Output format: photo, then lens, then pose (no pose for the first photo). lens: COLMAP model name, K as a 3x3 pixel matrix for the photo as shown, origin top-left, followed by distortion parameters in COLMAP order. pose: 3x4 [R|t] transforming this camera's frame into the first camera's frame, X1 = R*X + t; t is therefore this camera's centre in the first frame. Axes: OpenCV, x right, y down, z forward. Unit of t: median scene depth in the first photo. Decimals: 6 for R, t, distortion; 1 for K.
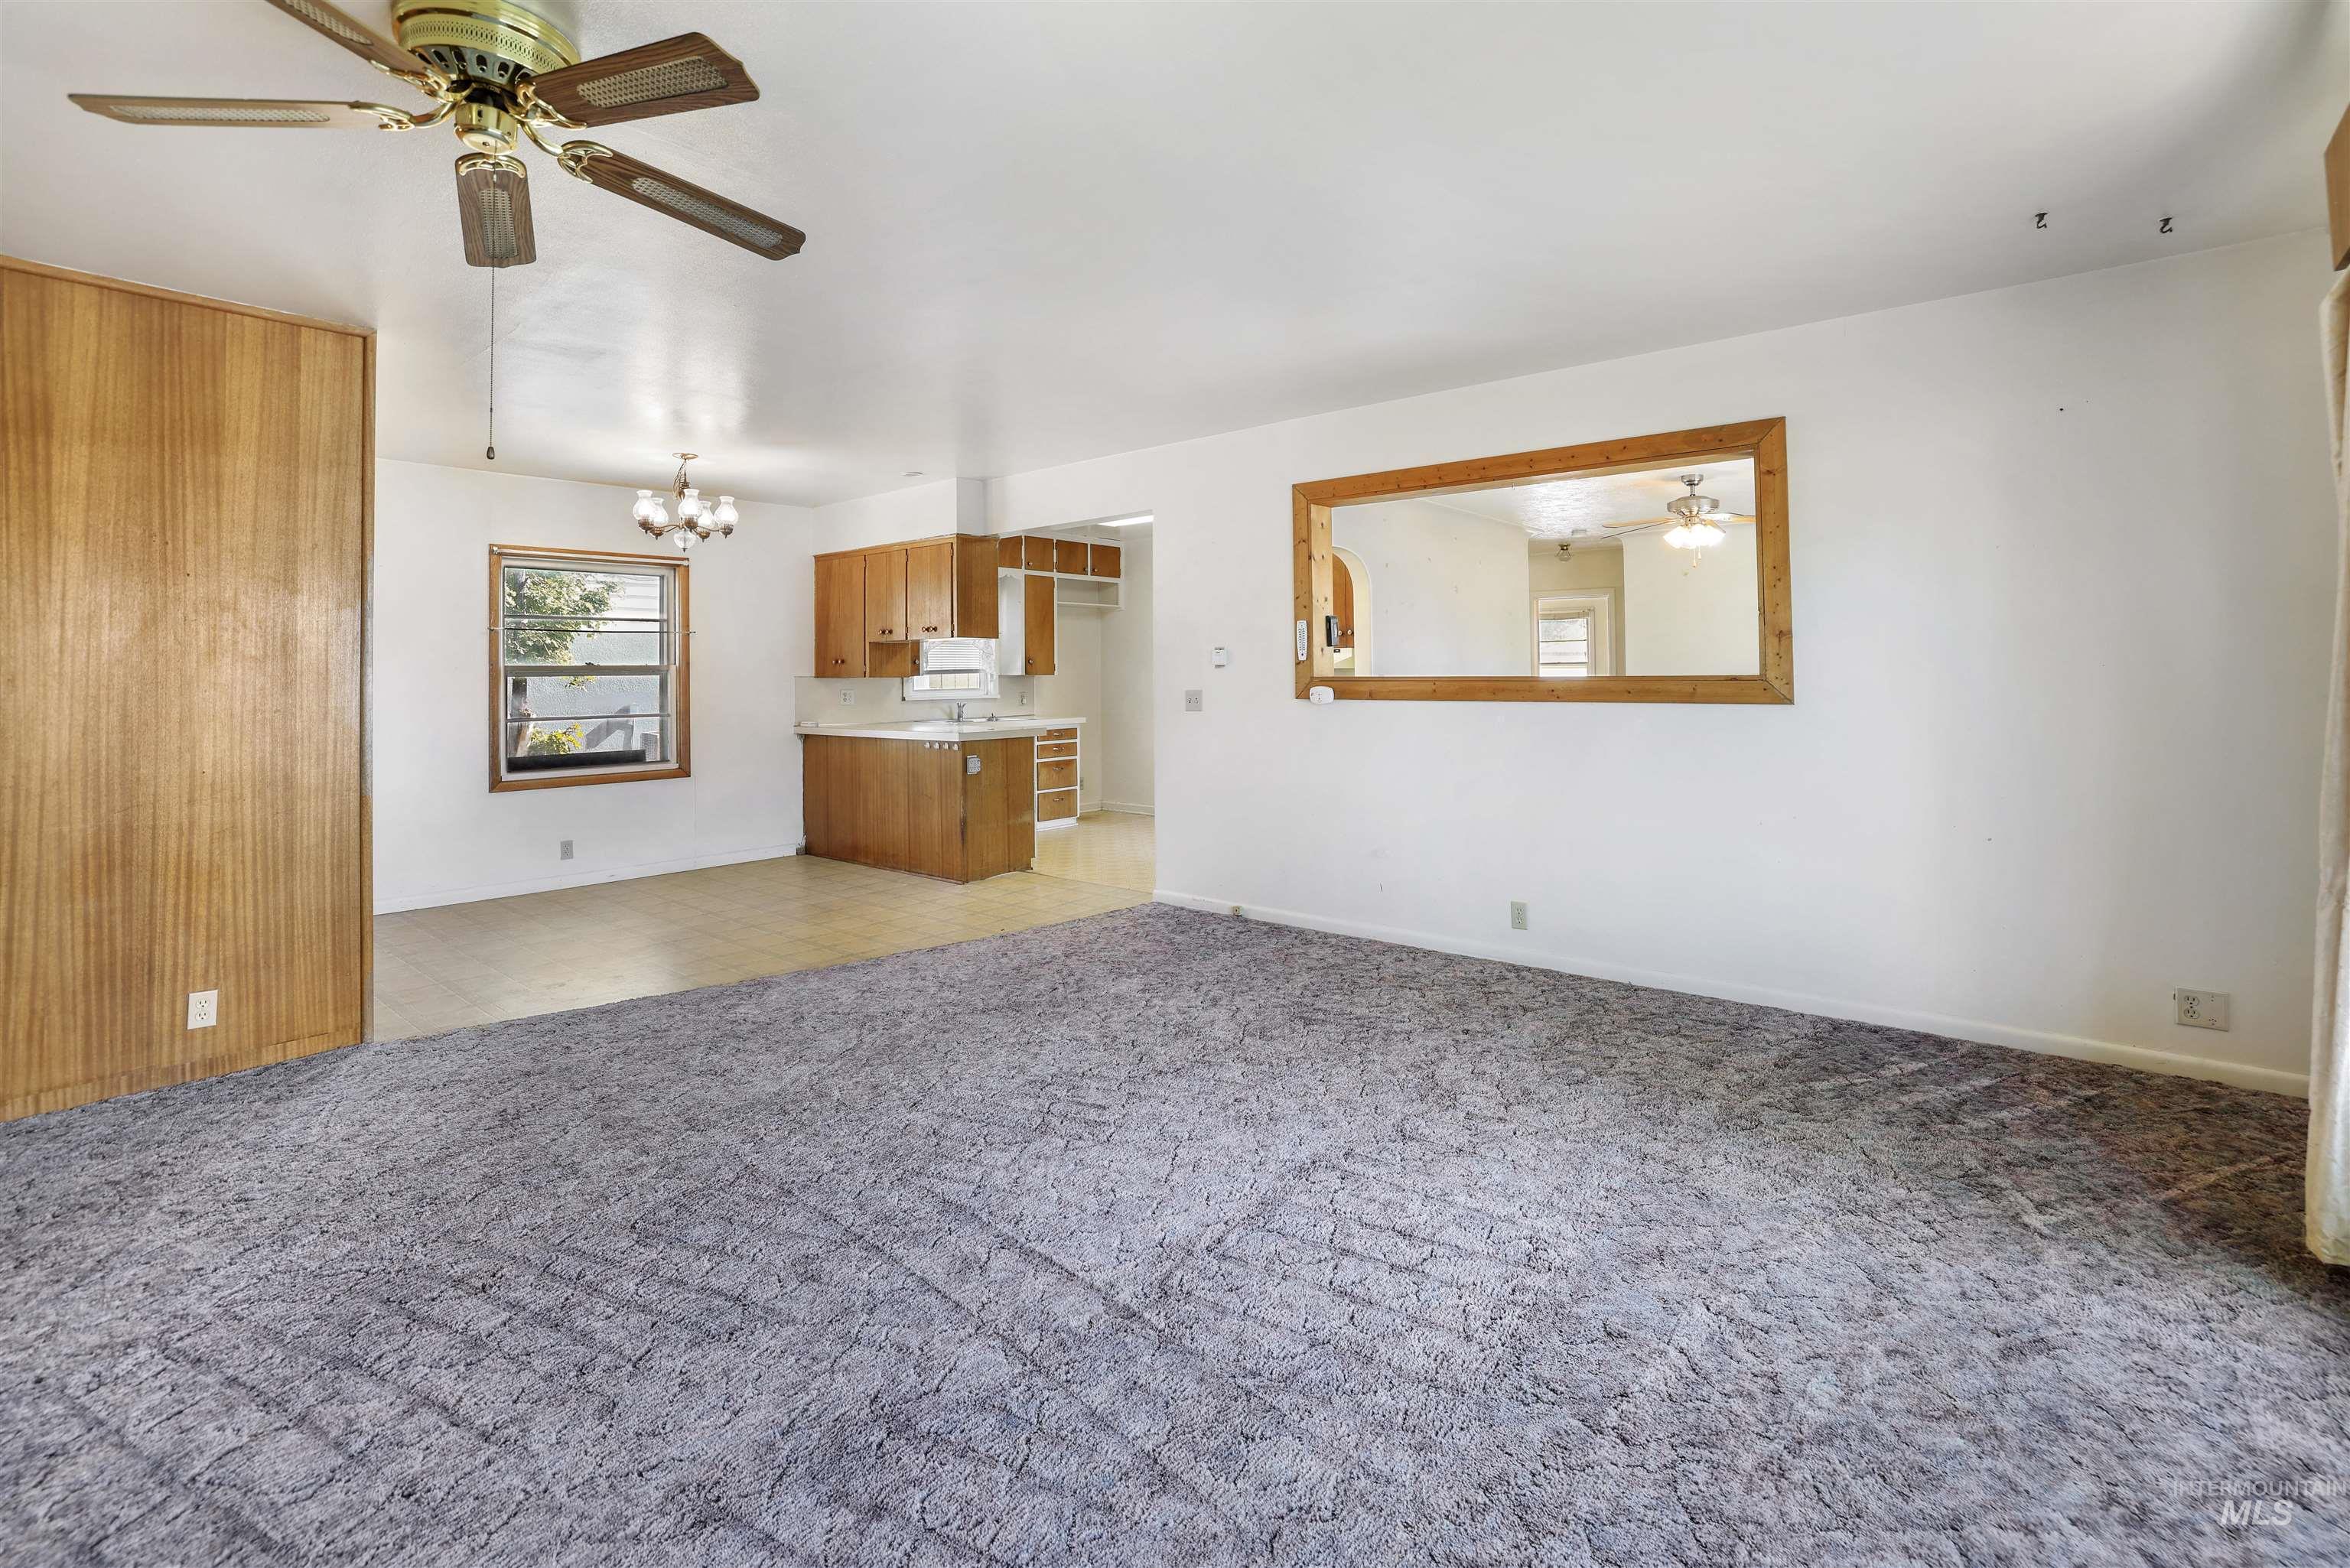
lens RADIAL K [[1060.6, 0, 1152.4], [0, 1060.6, 678.1], [0, 0, 1]] dist [-0.014959, 0.000260]
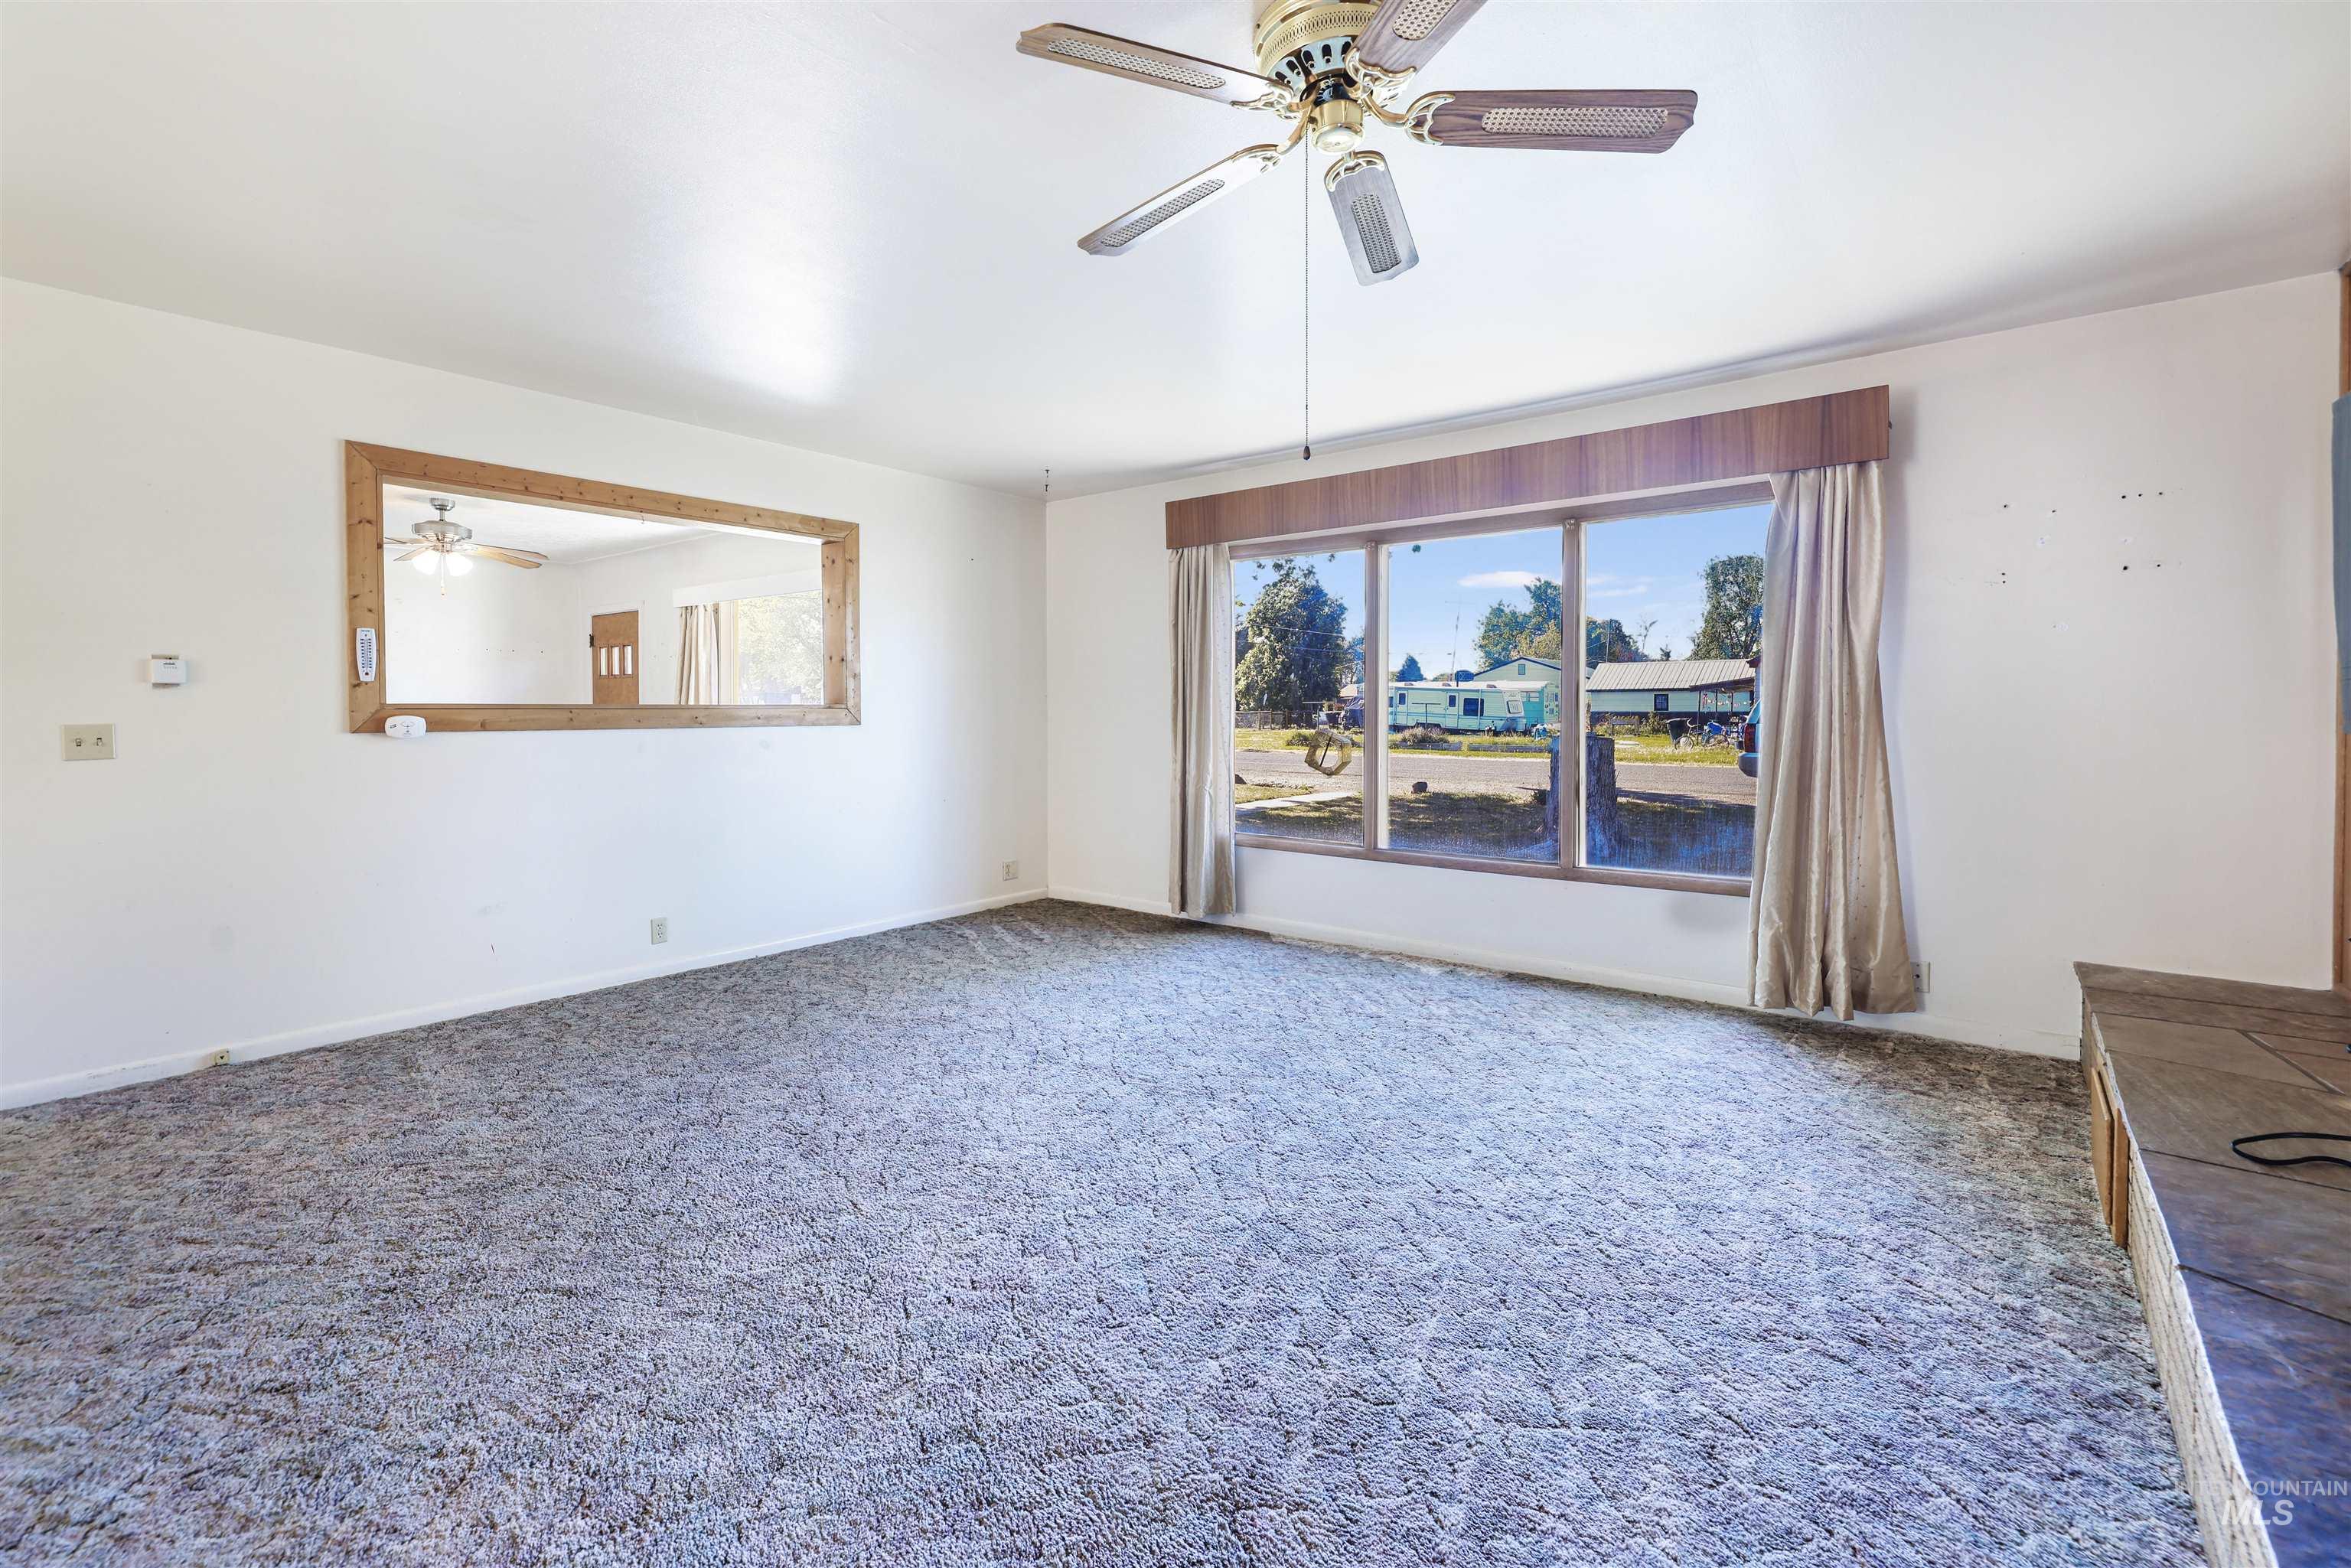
lens RADIAL K [[1059.6, 0, 1174.8], [0, 1059.6, 763.0], [0, 0, 1]] dist [-0.000836, 0.000176]
pose [[-0.047560, -0.048937, 0.997669, -0.699244], [0.001458, 0.998795, 0.049062, 0.005399], [-0.998867, 0.003788, -0.047431, 0.509383]]
